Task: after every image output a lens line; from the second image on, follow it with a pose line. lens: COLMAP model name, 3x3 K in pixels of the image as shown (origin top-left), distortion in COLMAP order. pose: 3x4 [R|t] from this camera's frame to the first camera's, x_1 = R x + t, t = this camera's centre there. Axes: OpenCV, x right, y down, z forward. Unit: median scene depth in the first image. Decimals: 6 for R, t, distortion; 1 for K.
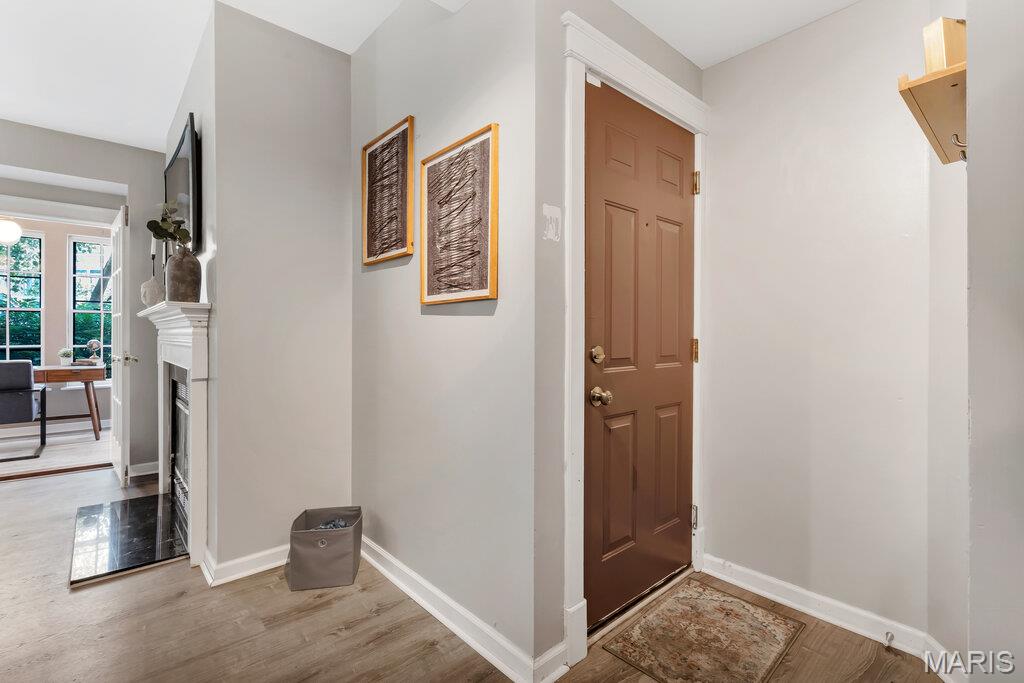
lens RADIAL K [[477.2, 0, 508.2], [0, 477.2, 333.1], [0, 0, 1]] dist [-0.005061, 0.003912]
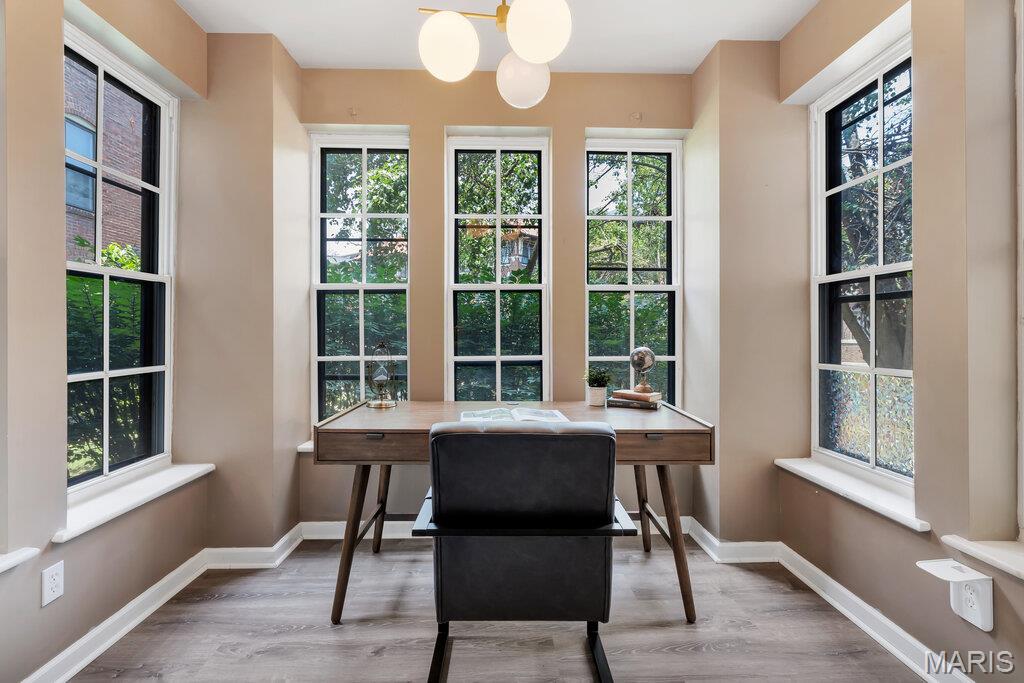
lens RADIAL K [[477.2, 0, 512.1], [0, 477.2, 337.1], [0, 0, 1]] dist [-0.005061, 0.003912]
pose [[0.770824, -0.002712, -0.637042, -0.694530], [0.004330, 0.999990, 0.000982, 0.004787], [0.637033, -0.003516, 0.770828, 0.596052]]
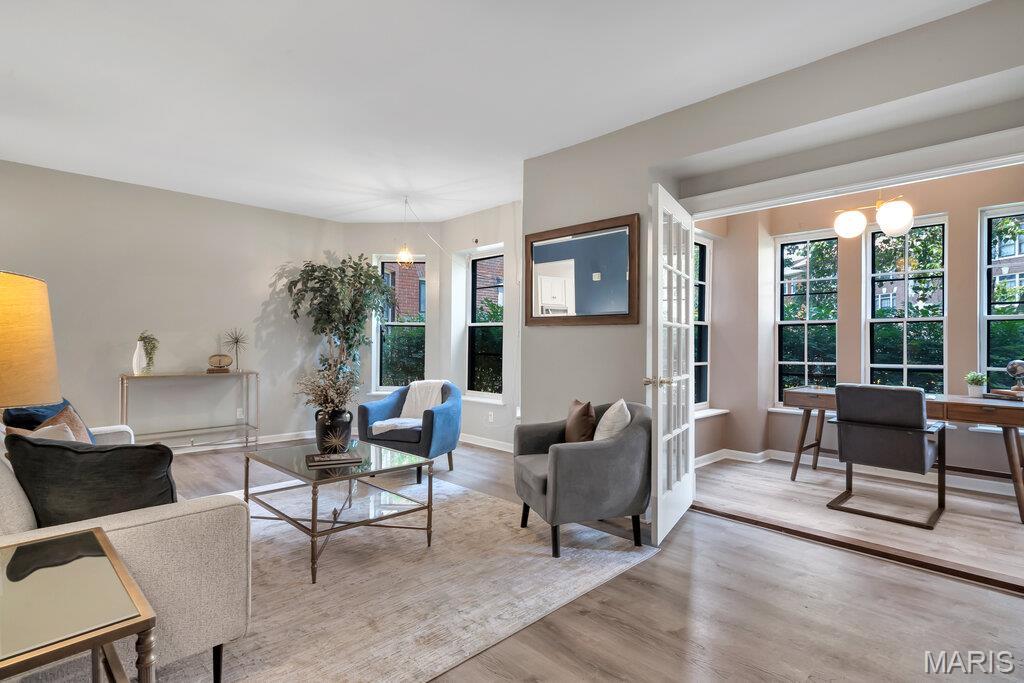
lens RADIAL K [[491.1, 0, 513.4], [0, 491.1, 343.2], [0, 0, 1]] dist [-0.004103, -0.000565]
pose [[0.046841, -0.006253, -0.998883, -0.248042], [-0.007387, 0.999951, -0.006606, 0.000032], [0.998875, 0.007688, 0.046793, 0.293924]]
